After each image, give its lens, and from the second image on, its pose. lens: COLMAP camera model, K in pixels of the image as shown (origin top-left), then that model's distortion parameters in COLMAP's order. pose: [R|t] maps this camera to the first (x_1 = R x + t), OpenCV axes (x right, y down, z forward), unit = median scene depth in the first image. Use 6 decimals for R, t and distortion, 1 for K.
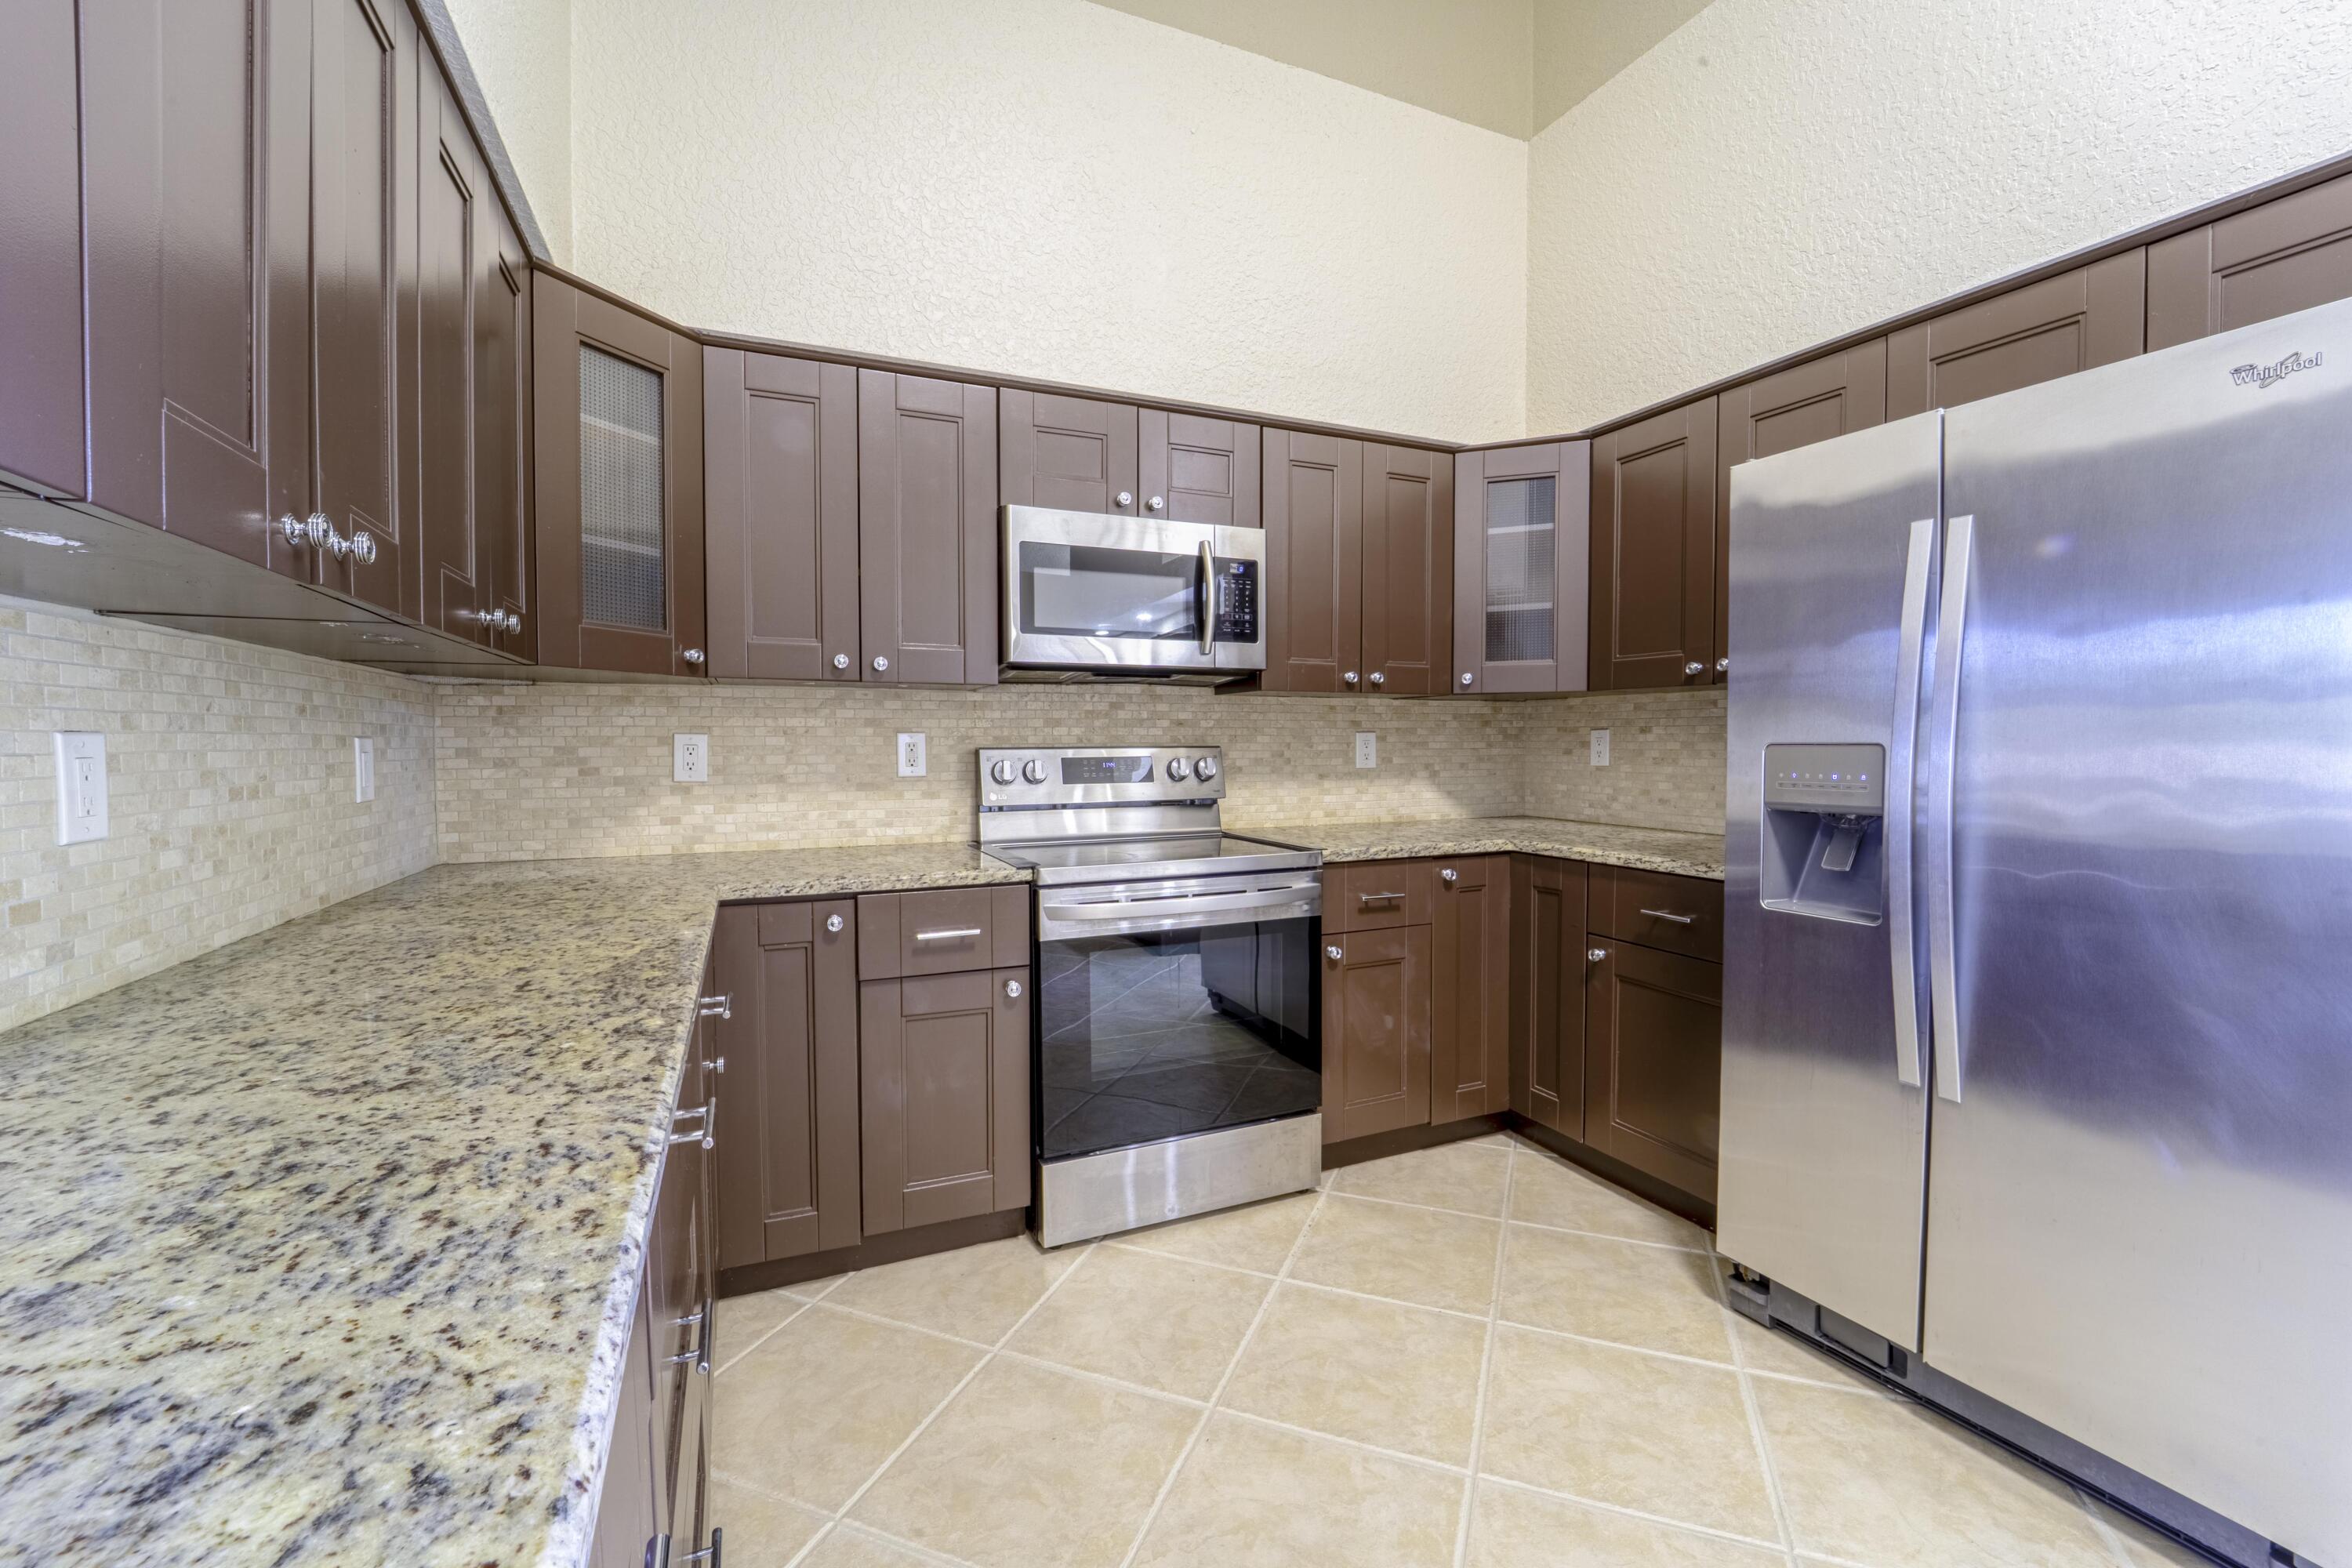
lens RADIAL K [[975.4, 0, 1177.1], [0, 975.4, 765.7], [0, 0, 1]] dist [-0.000288, -0.000116]
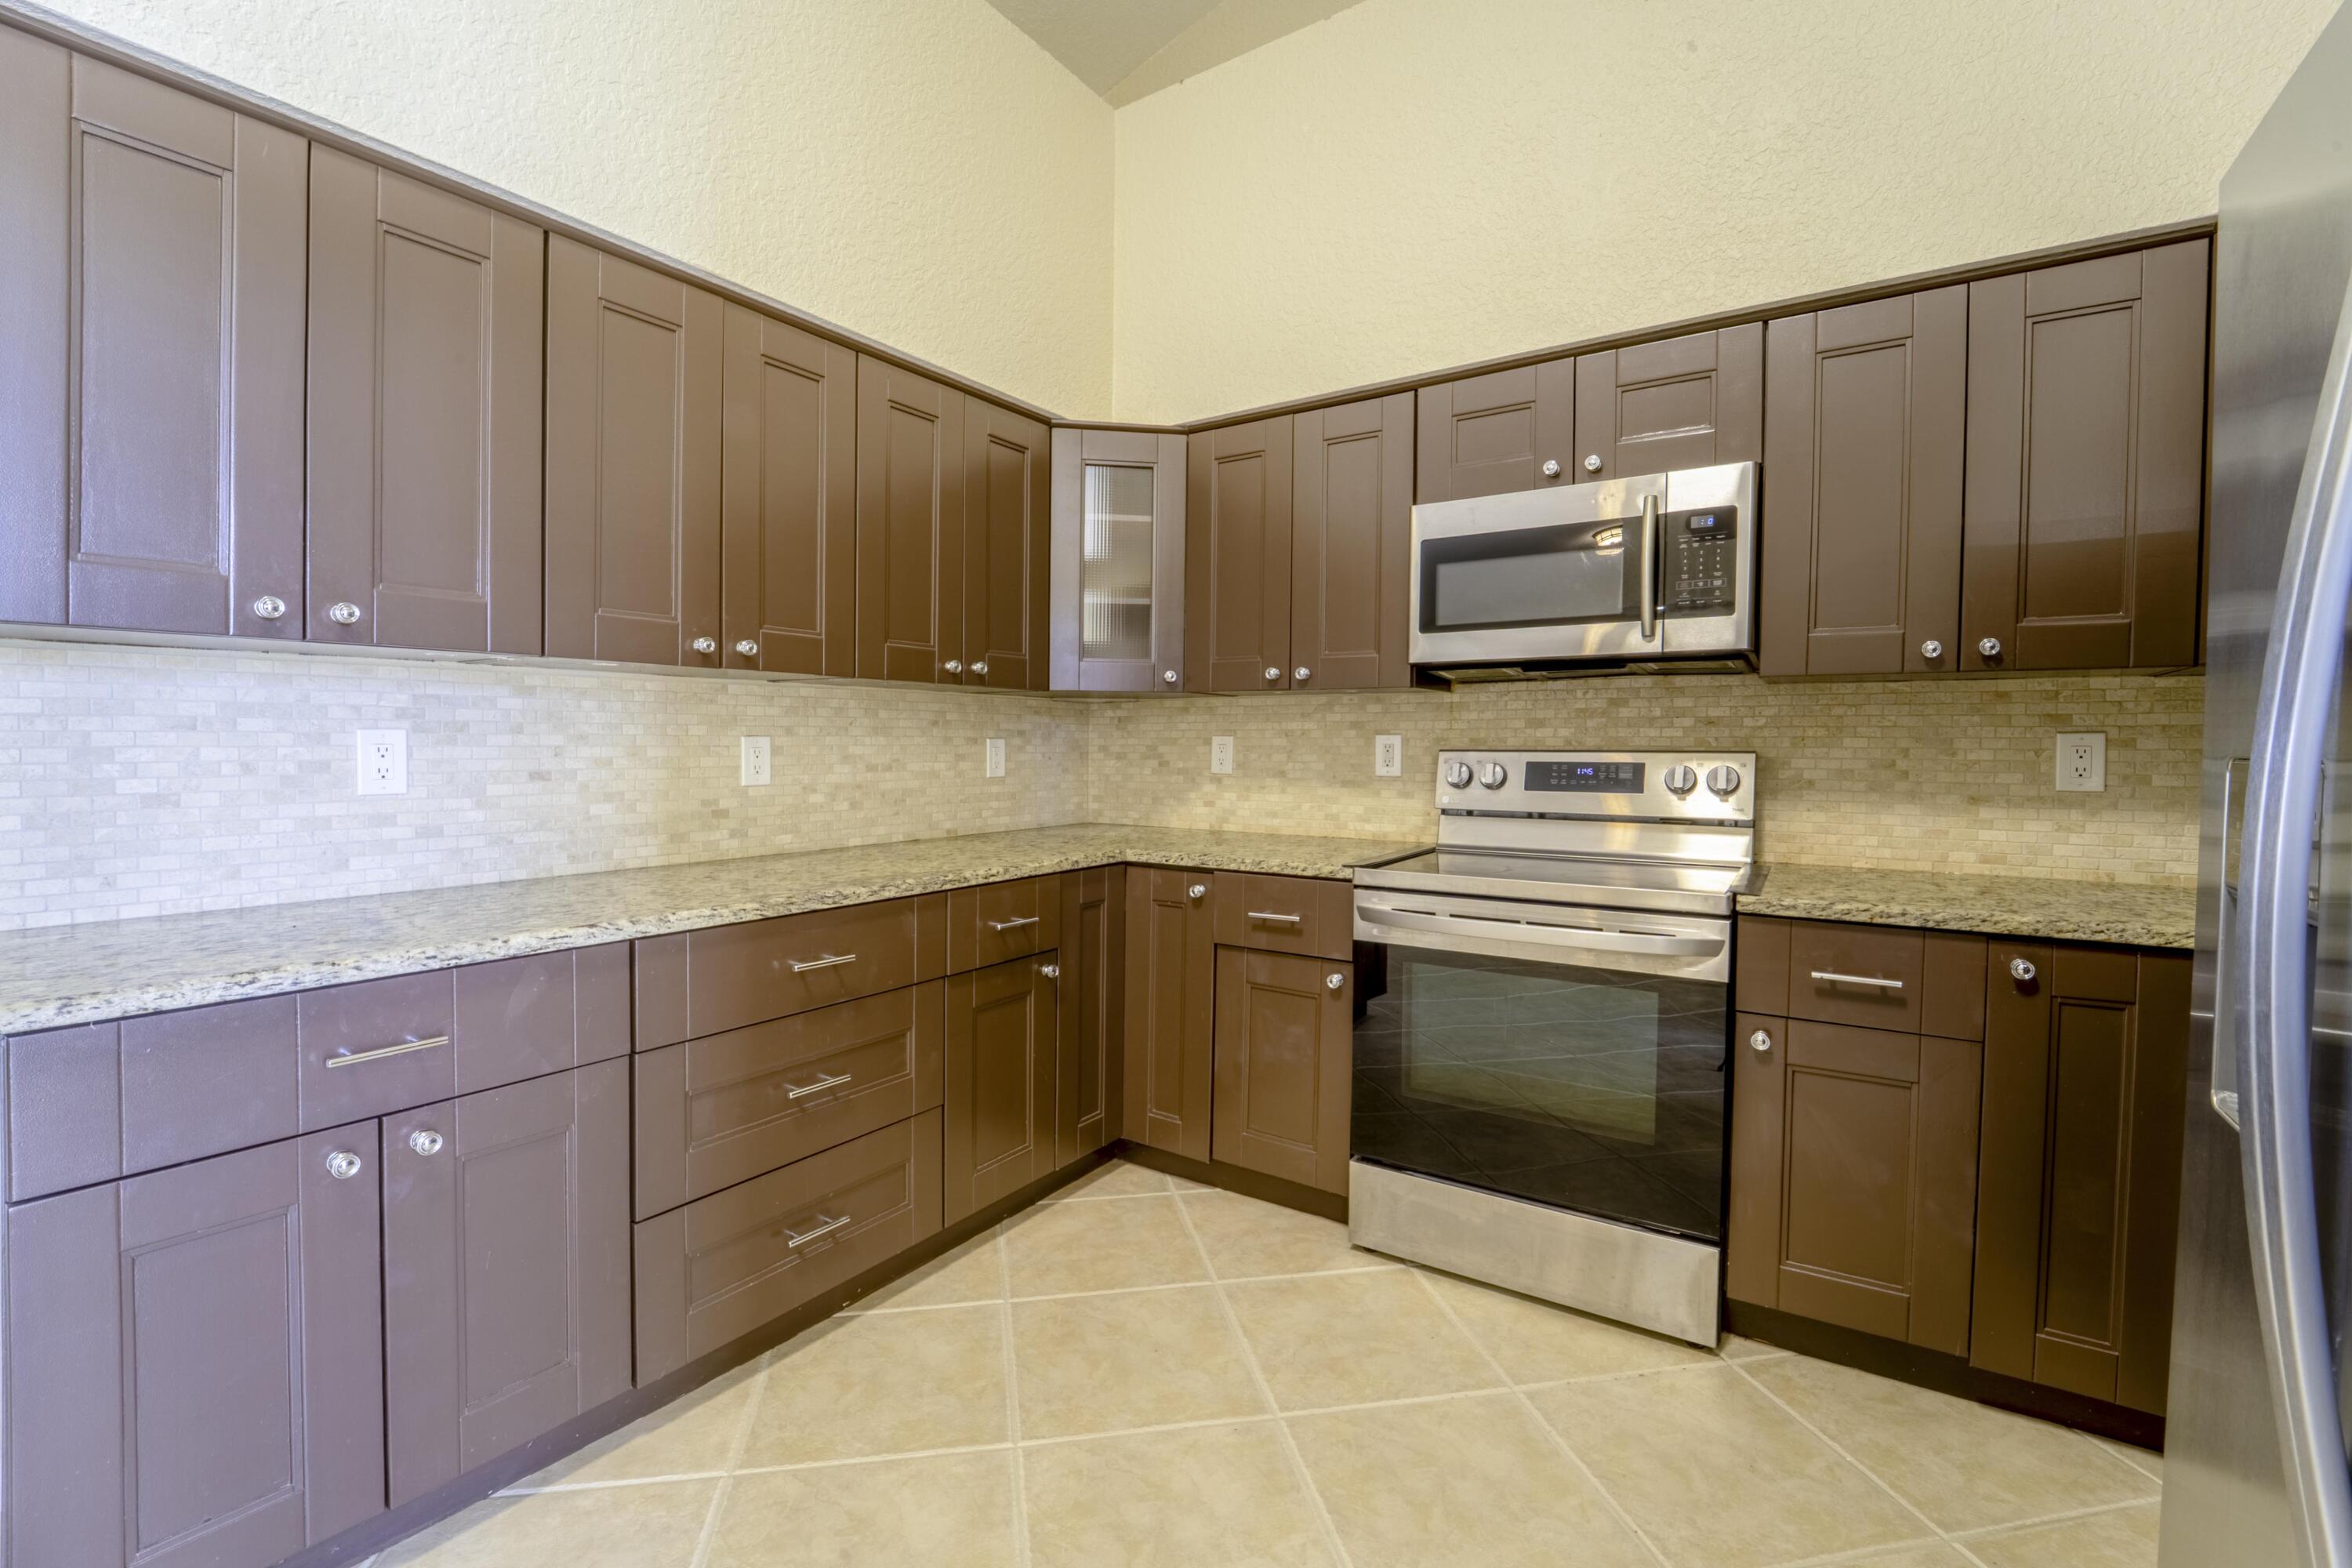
lens RADIAL K [[1020.2, 0, 1181.9], [0, 1020.2, 763.8], [0, 0, 1]] dist [-0.001604, -0.000061]
pose [[0.538909, 0.023141, -0.842046, 0.561532], [-0.025993, 0.999603, 0.010835, -0.008967], [0.841963, 0.016049, 0.539296, 0.233654]]
